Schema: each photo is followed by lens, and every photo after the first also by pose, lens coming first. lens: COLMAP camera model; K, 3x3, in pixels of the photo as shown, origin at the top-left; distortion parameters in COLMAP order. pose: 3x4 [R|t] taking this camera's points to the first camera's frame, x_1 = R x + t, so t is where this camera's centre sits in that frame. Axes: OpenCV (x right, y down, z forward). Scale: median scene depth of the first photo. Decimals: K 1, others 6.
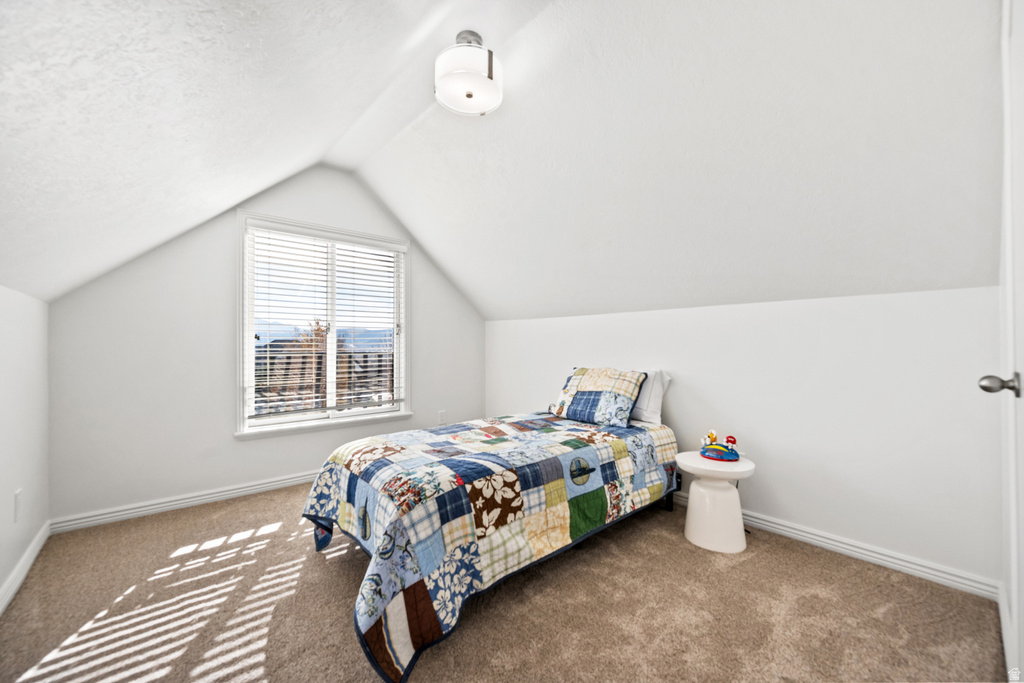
lens RADIAL K [[413.8, 0, 516.8], [0, 413.8, 344.6], [0, 0, 1]] dist [-0.002313, 0.000044]
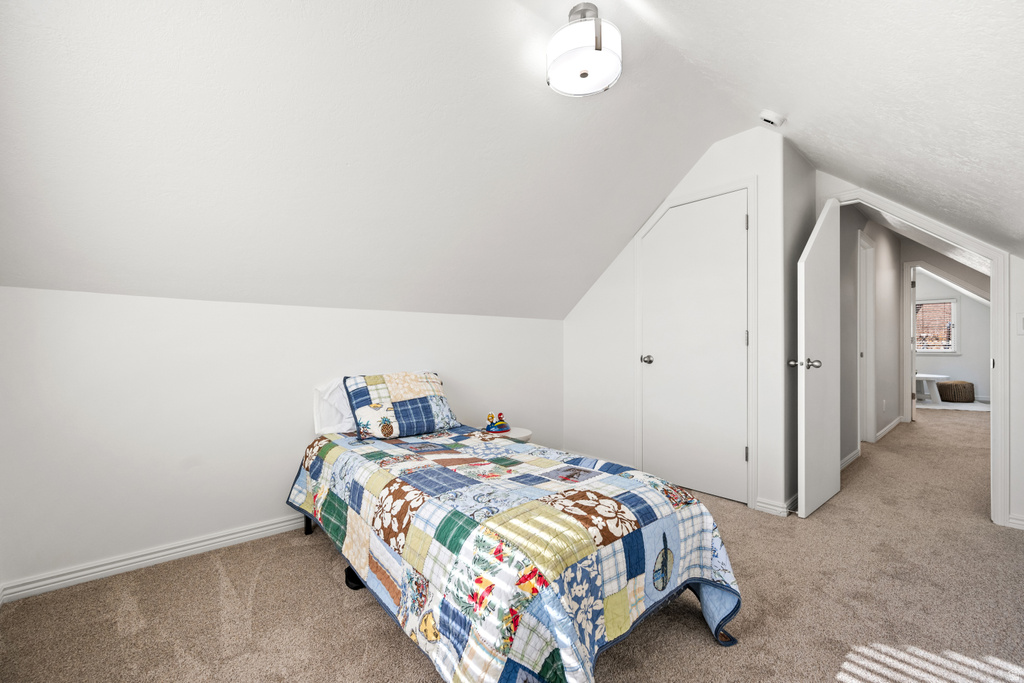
lens RADIAL K [[413.8, 0, 515.3], [0, 413.8, 342.6], [0, 0, 1]] dist [-0.002313, 0.000044]
pose [[0.021089, 0.002343, 0.999775, -1.012778], [0.006761, 0.999974, -0.002486, -0.008520], [-0.999755, 0.006812, 0.021072, 1.085631]]
